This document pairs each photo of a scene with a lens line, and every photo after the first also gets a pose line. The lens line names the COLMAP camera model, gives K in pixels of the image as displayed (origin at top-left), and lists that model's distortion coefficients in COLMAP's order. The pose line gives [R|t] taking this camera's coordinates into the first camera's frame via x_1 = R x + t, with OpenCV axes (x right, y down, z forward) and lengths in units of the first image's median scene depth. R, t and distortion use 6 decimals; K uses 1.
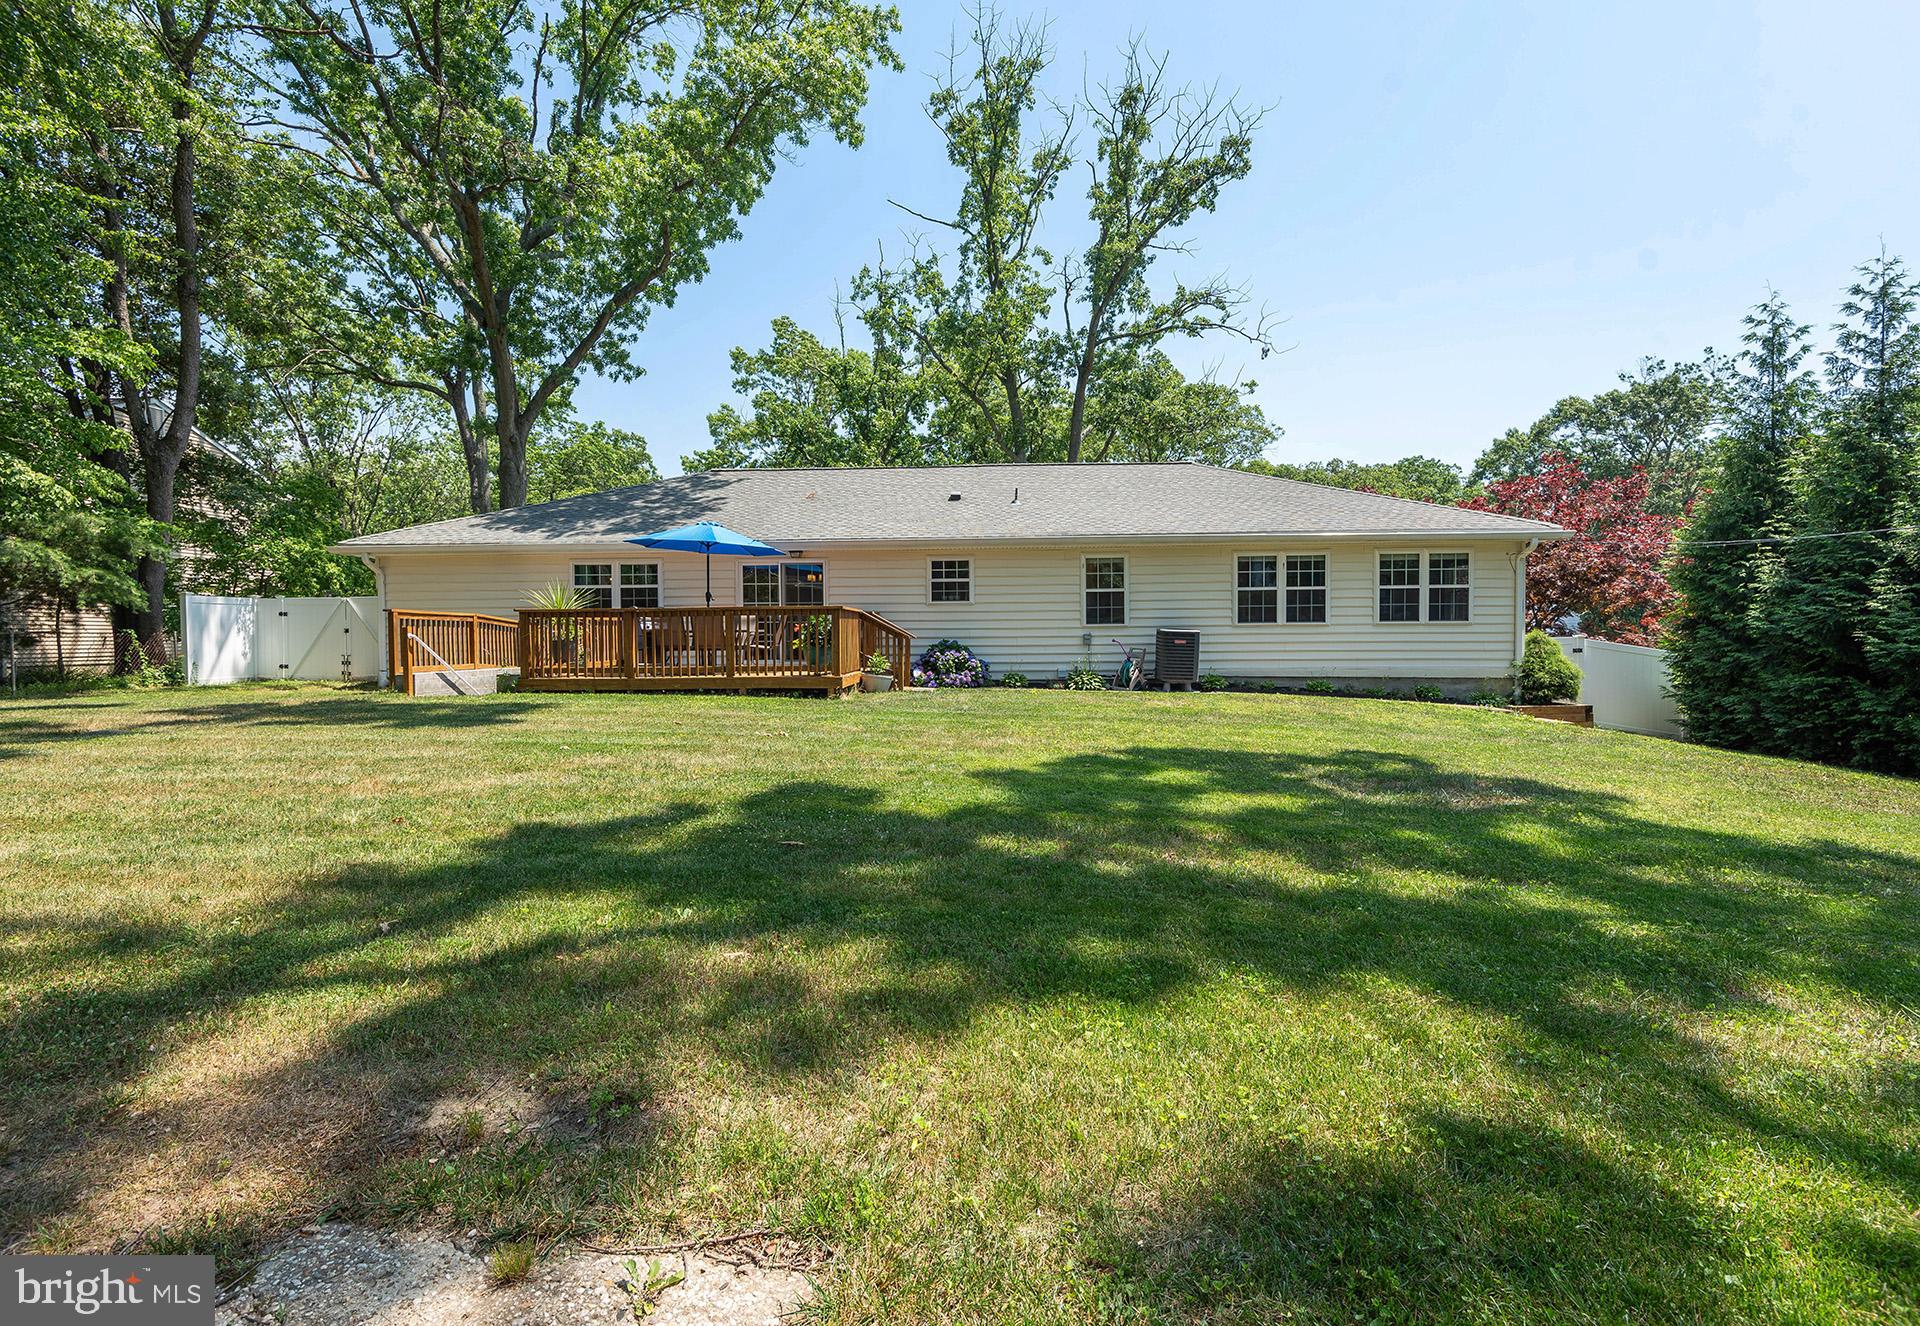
lens RADIAL K [[913.8, 0, 958.9], [0, 913.8, 649.2], [0, 0, 1]] dist [-0.007727, 0.000360]
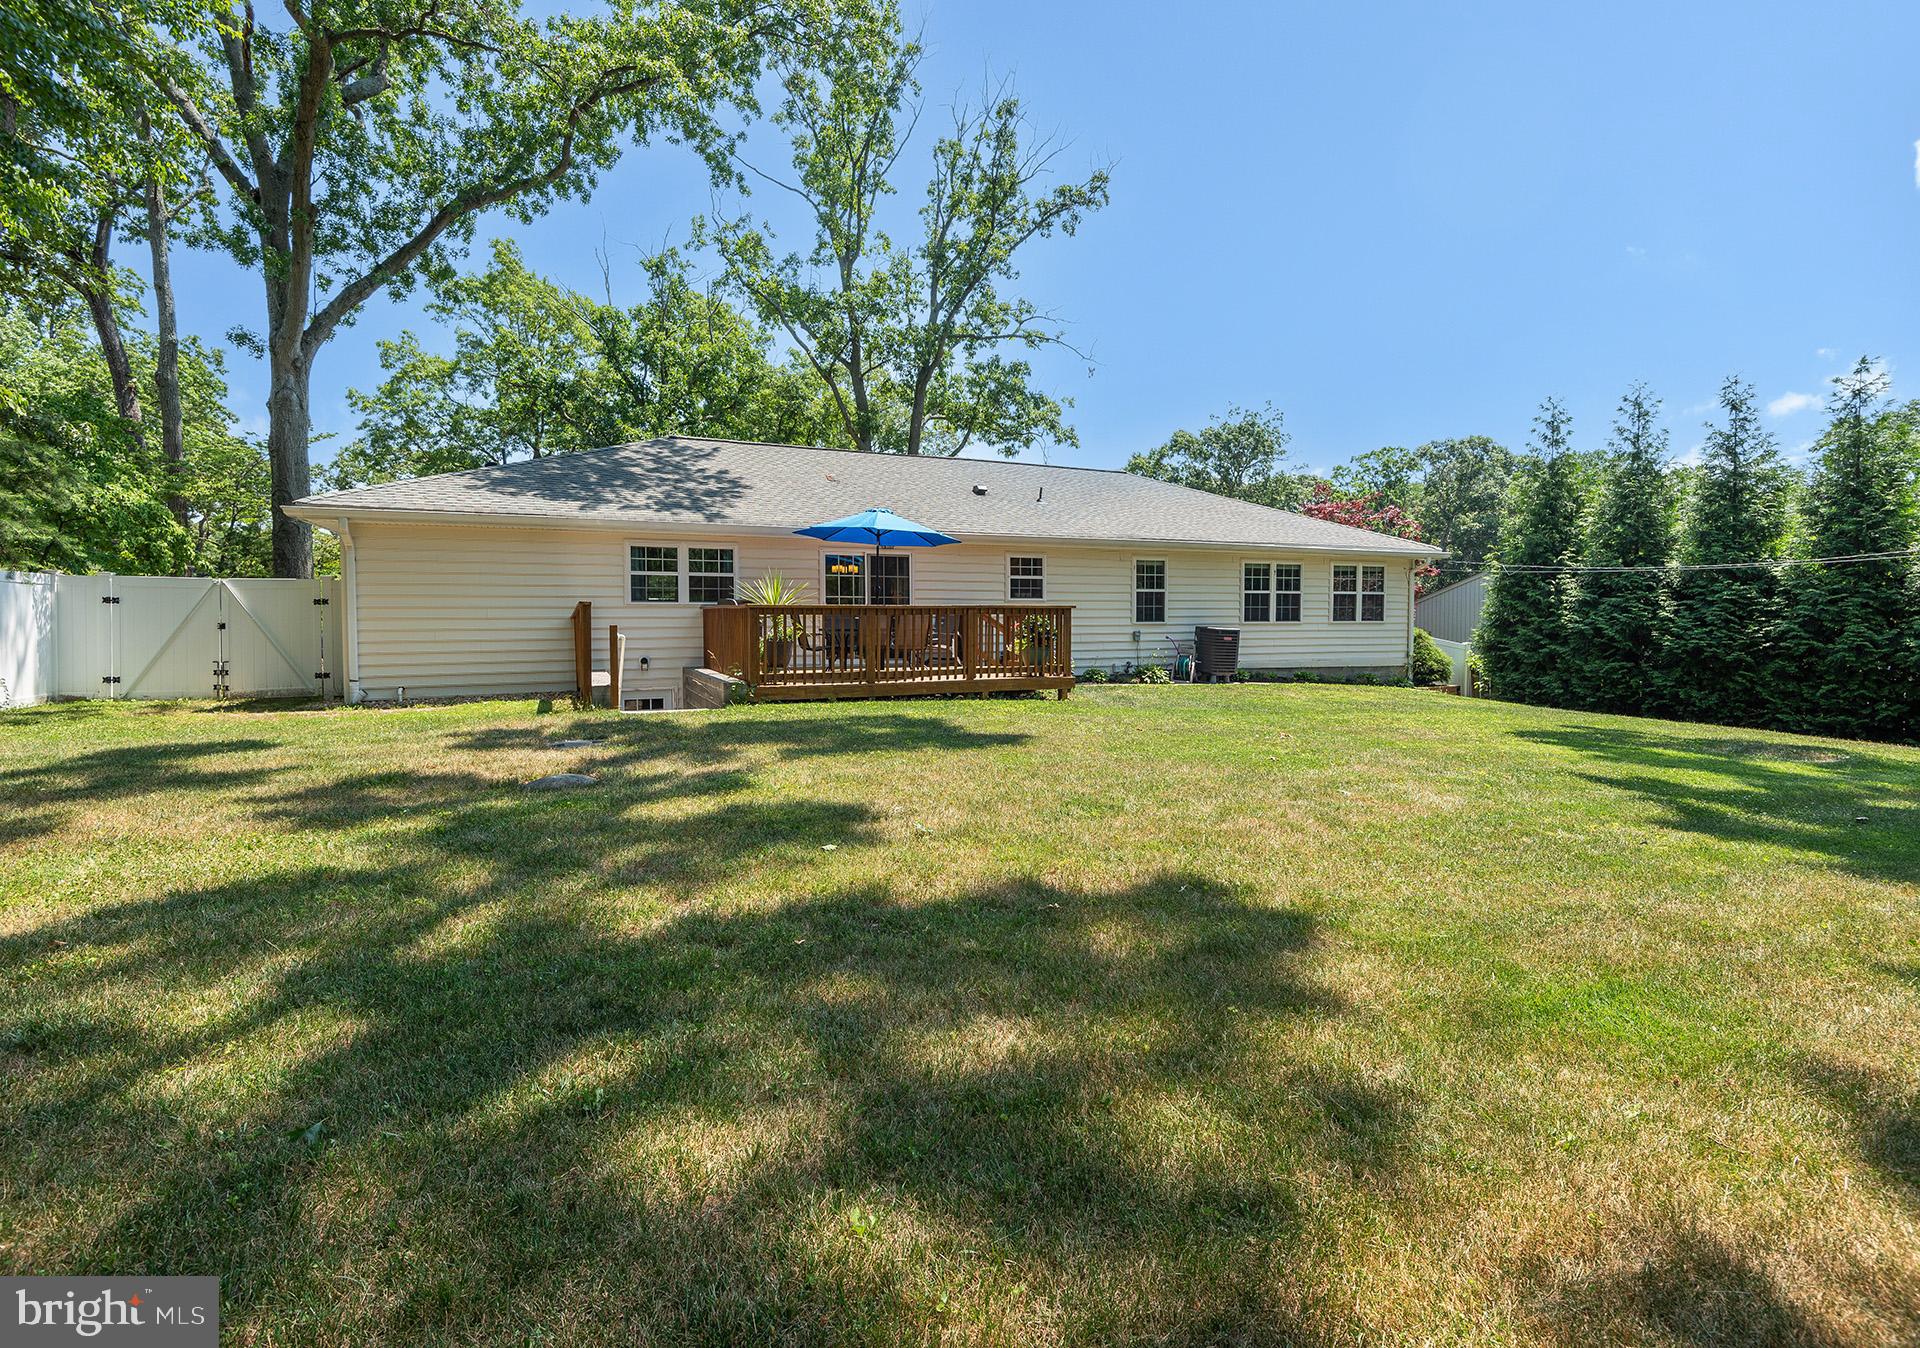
lens RADIAL K [[924.9, 0, 1000.5], [0, 924.9, 638.3], [0, 0, 1]] dist [0.000266, -0.000130]
pose [[0.886630, -0.003127, 0.462469, -0.499905], [0.004085, 0.999991, -0.001071, -0.007852], [-0.462462, 0.002839, 0.886635, 0.115917]]
